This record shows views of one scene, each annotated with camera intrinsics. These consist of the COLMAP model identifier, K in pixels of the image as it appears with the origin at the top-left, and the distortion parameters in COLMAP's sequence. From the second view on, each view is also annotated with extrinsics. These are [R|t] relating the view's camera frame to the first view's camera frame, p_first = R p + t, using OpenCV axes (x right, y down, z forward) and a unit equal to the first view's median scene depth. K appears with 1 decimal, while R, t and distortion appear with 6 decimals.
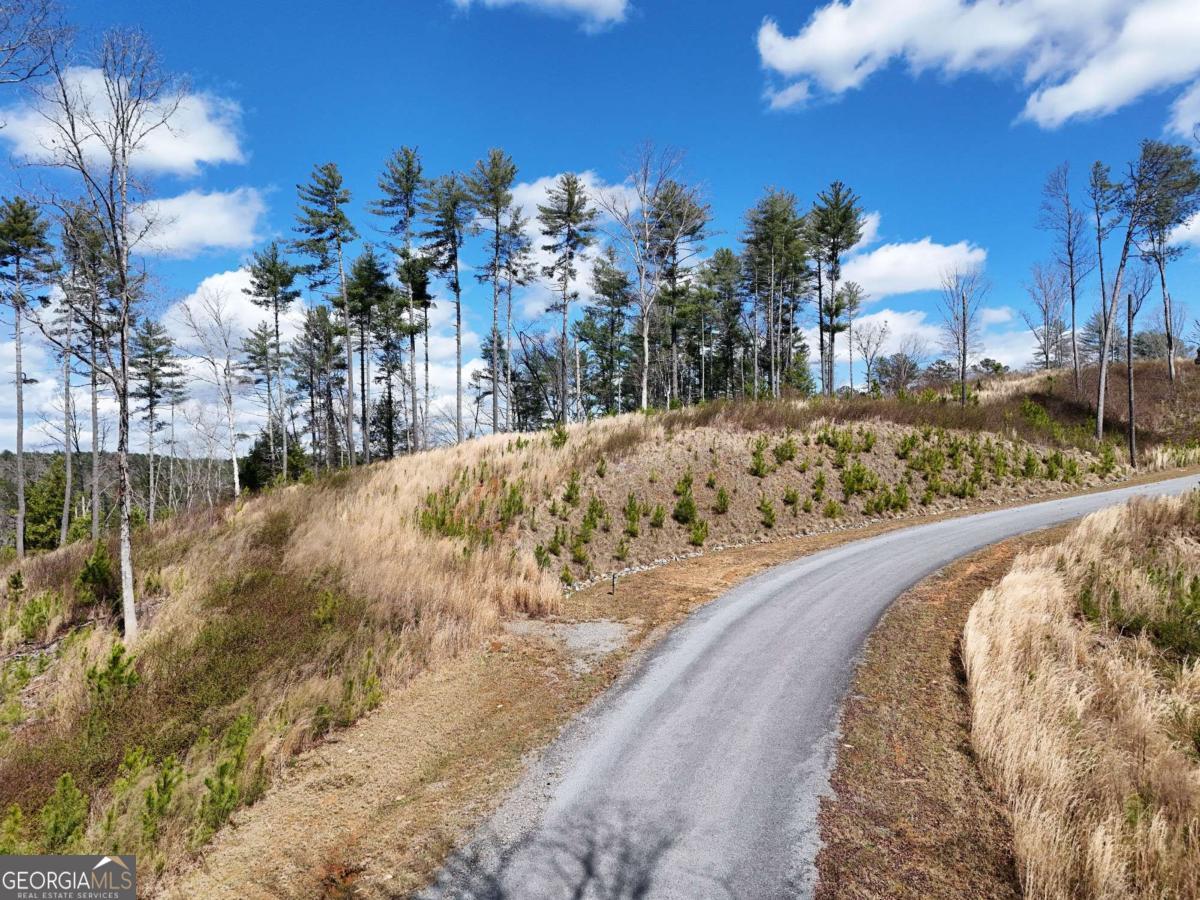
lens RADIAL K [[872.9, 0, 603.0], [0, 872.9, 448.4], [0, 0, 1]] dist [0.073587, -0.061211]
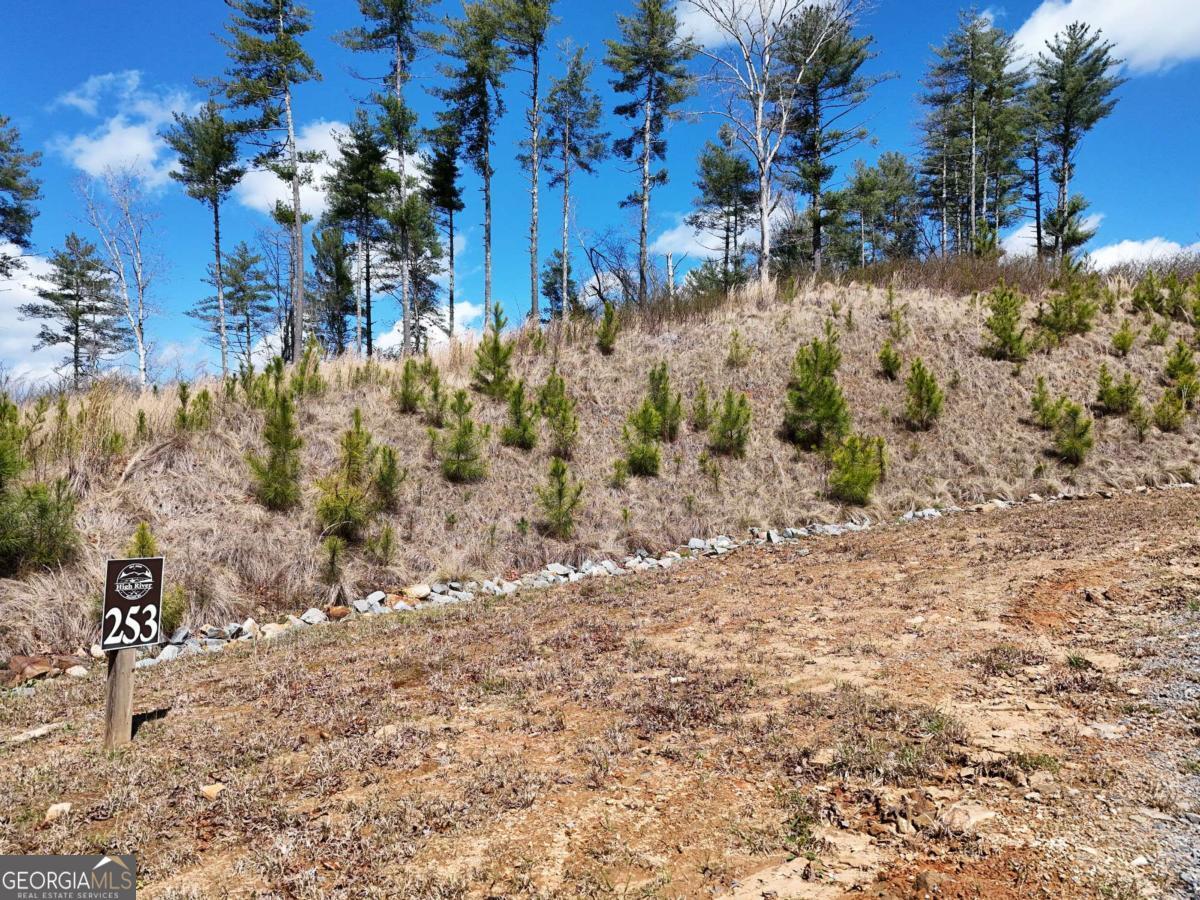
lens RADIAL K [[872.9, 0, 588.5], [0, 872.9, 449.5], [0, 0, 1]] dist [0.073587, -0.061211]
pose [[0.981446, -0.013860, -0.191238, 0.061791], [0.009547, 0.999679, -0.023457, 0.079915], [0.191502, 0.021196, 0.981263, 0.548171]]
